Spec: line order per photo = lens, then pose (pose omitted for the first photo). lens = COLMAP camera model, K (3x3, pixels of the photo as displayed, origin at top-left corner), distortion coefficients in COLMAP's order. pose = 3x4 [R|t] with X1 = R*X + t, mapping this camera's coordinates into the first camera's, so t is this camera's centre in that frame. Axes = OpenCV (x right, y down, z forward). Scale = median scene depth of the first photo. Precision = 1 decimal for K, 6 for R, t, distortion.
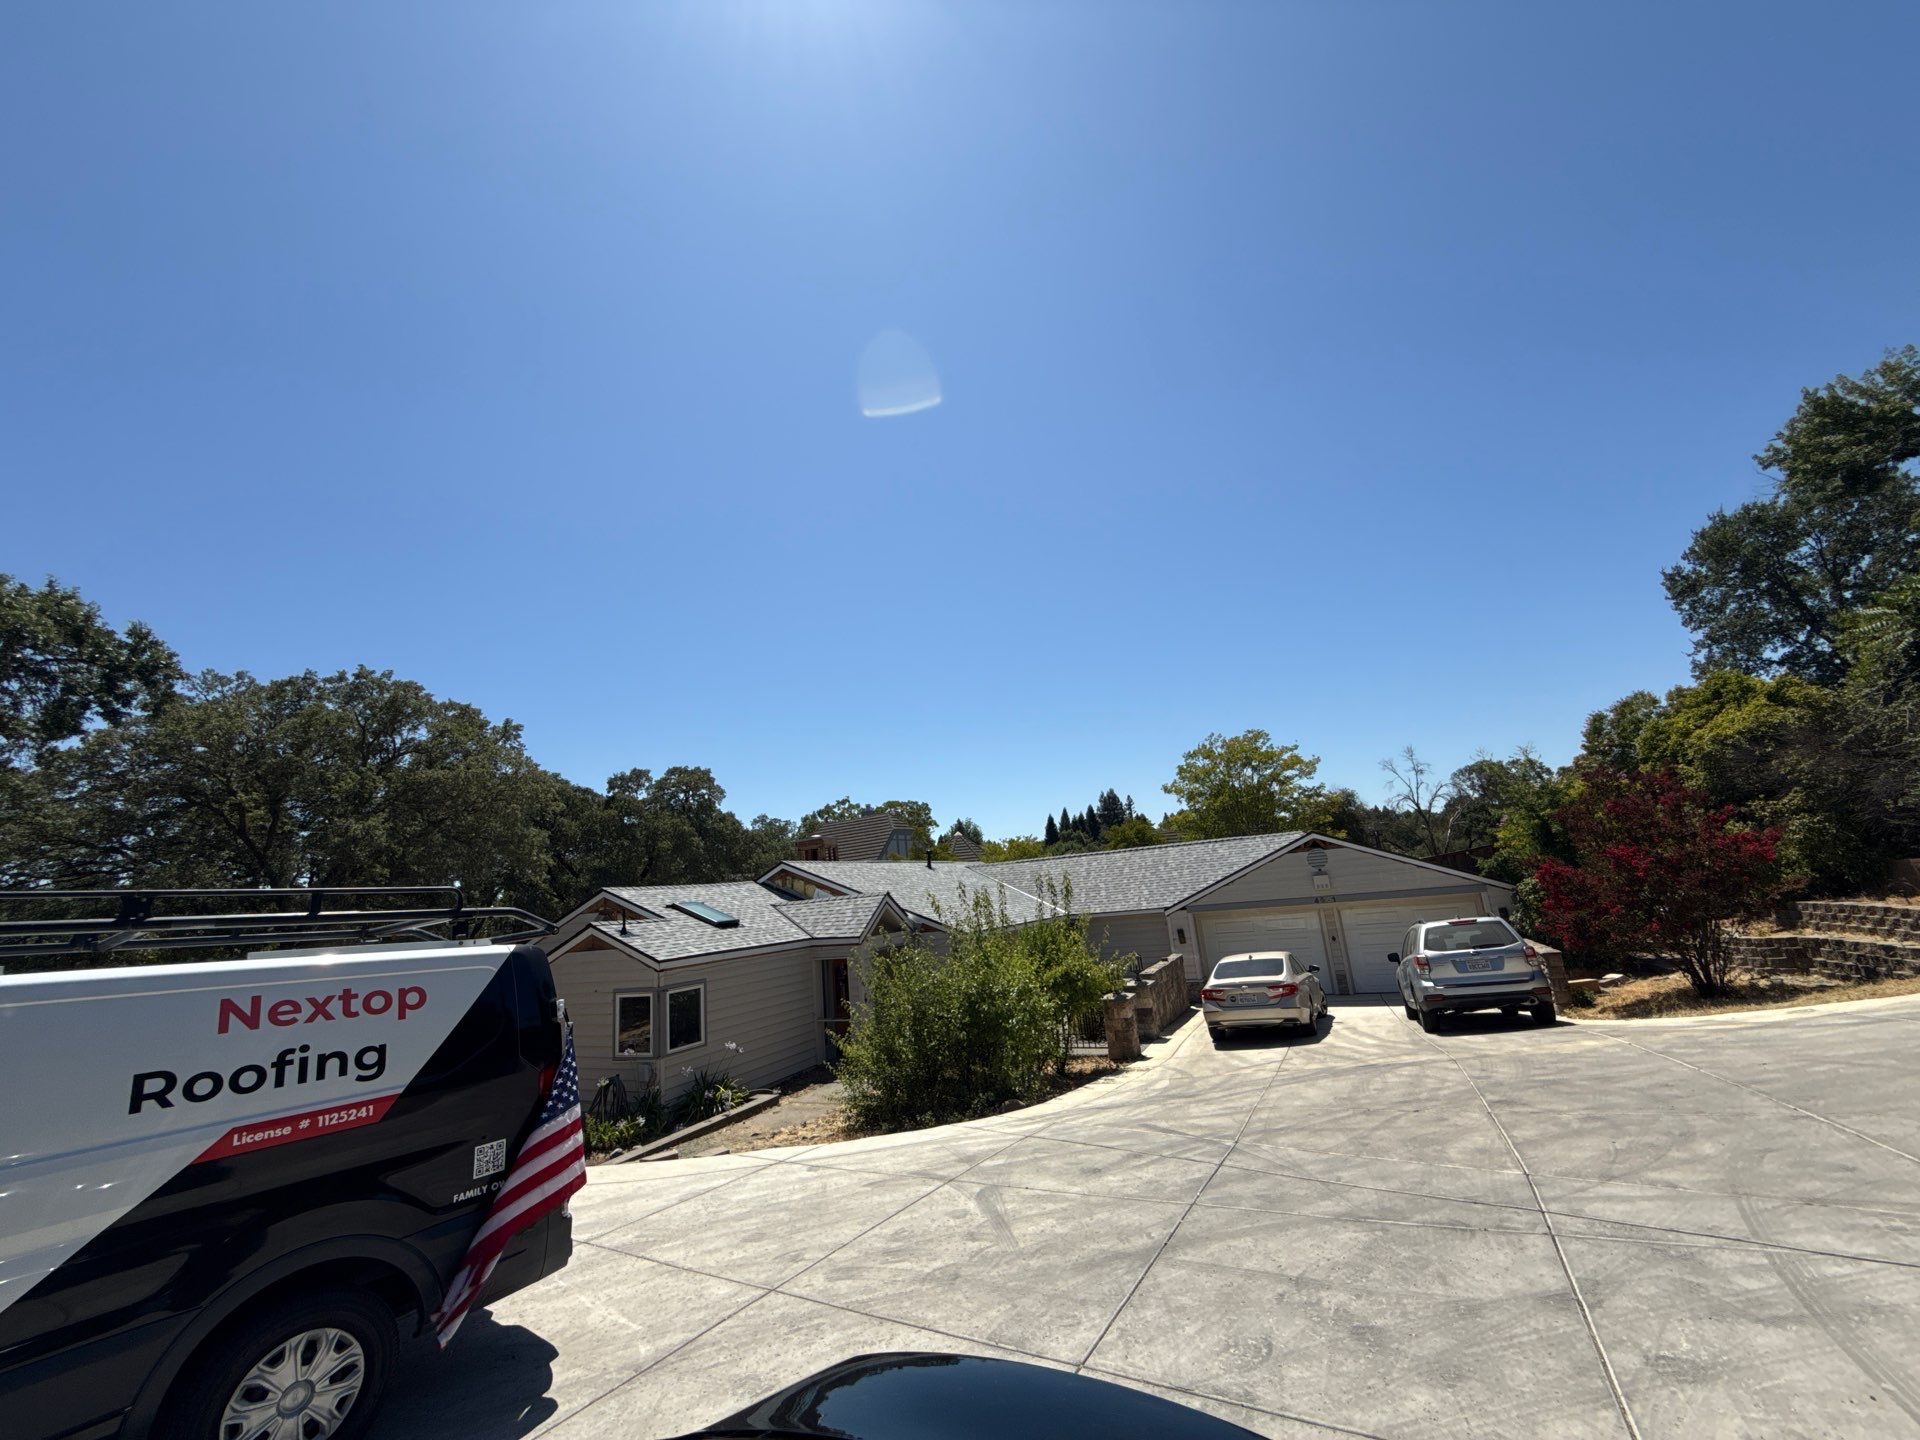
lens RADIAL K [[765.7, 0, 960.0], [0, 765.7, 720.0], [0, 0, 1]] dist [0.000149, 0.000067]
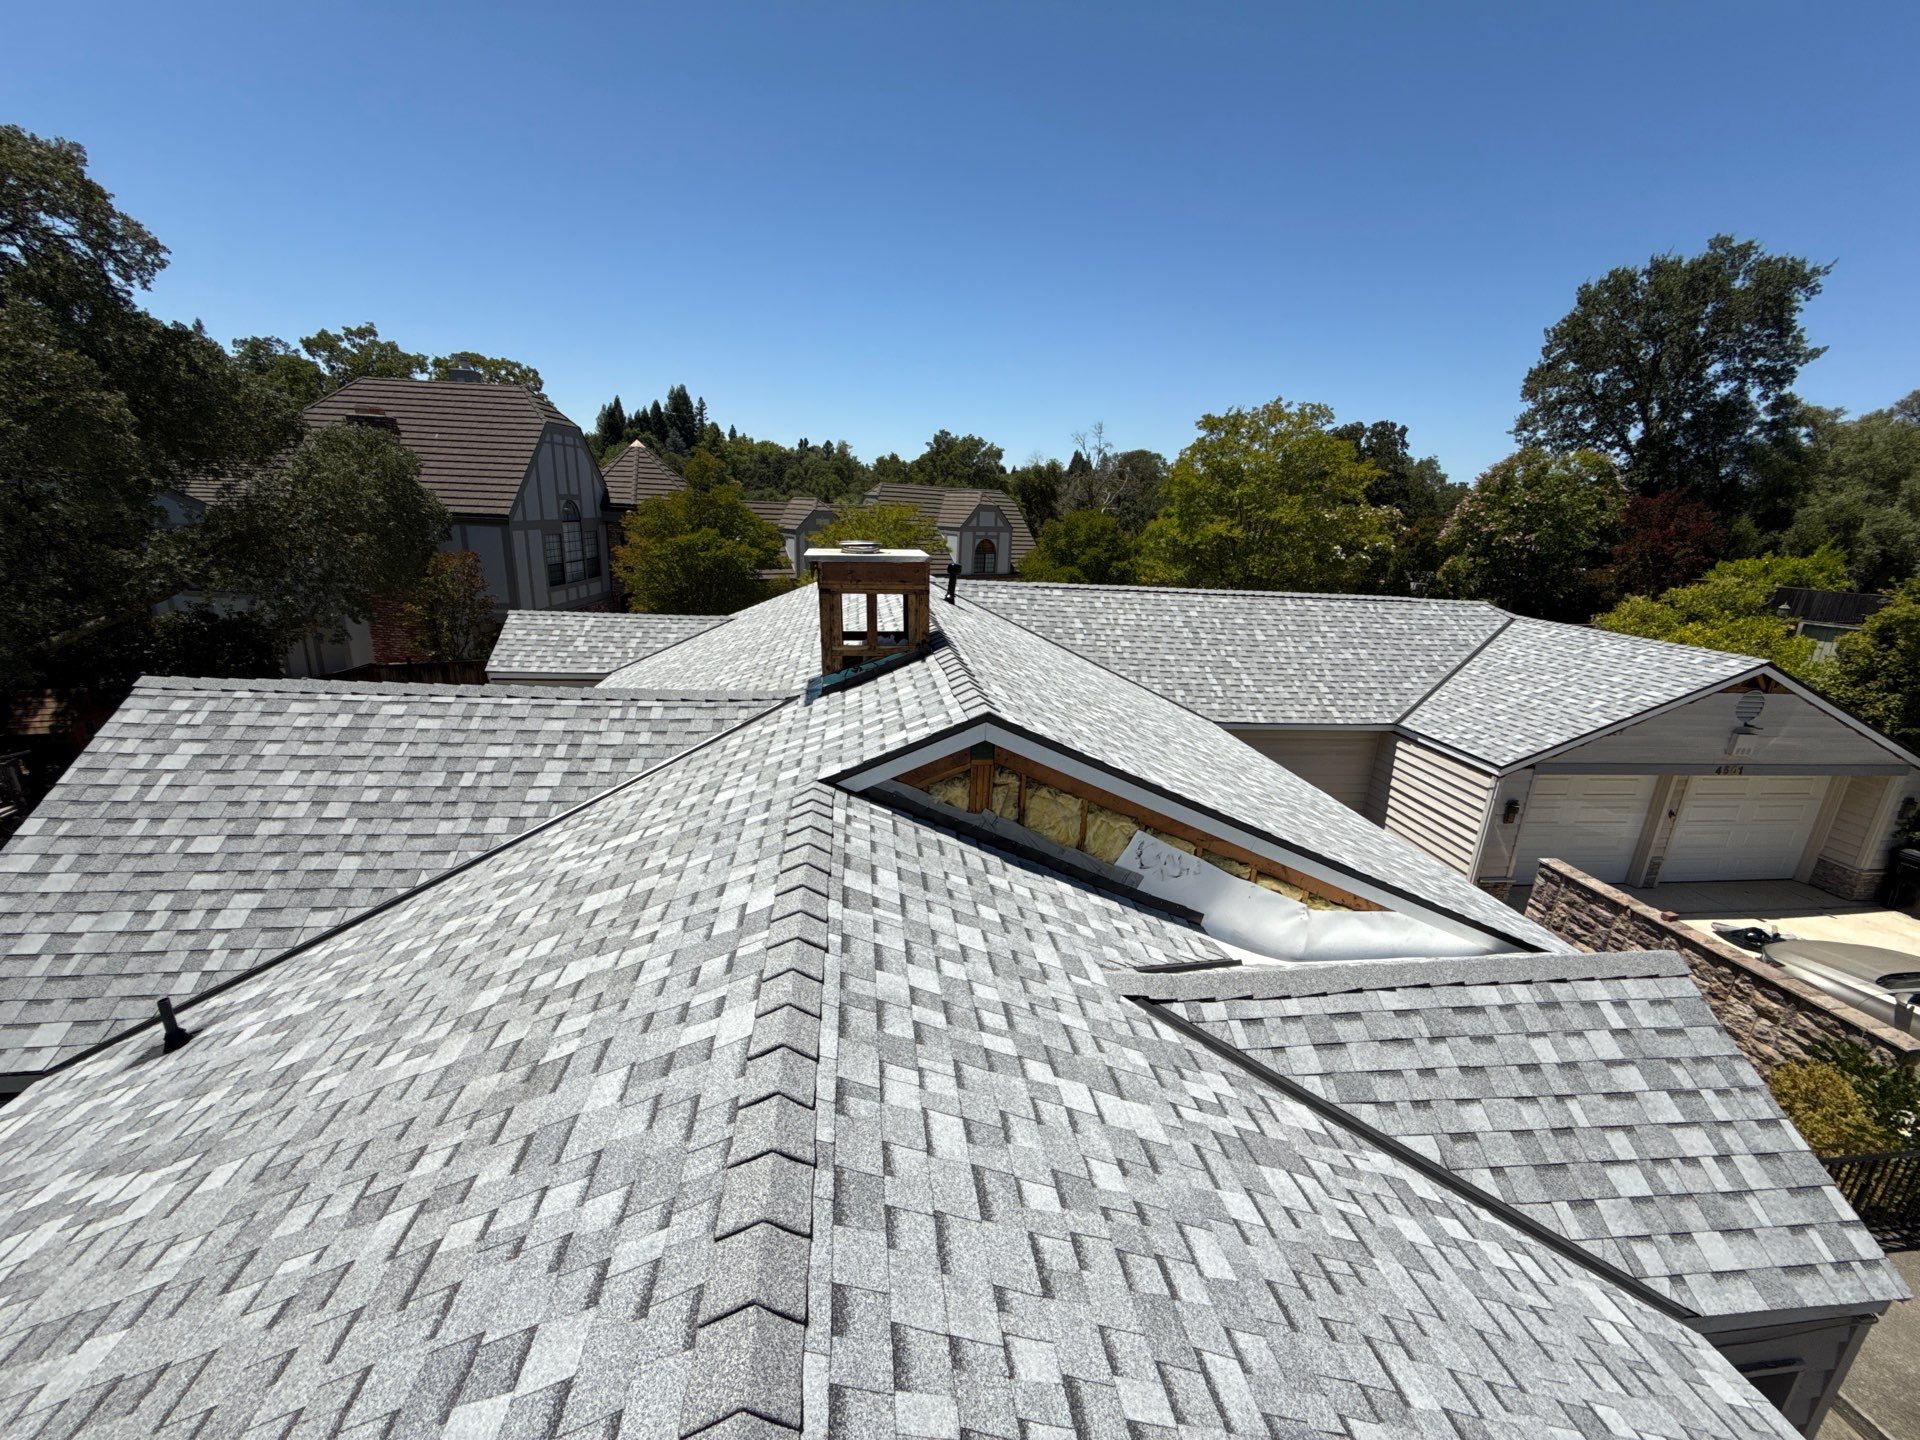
lens RADIAL K [[765.7, 0, 960.0], [0, 765.7, 720.0], [0, 0, 1]] dist [0.000149, 0.000067]
pose [[0.825715, -0.025037, 0.563532, -0.215017], [-0.243957, 0.884904, 0.396773, 0.059005], [-0.508606, -0.465099, 0.724571, 0.496599]]
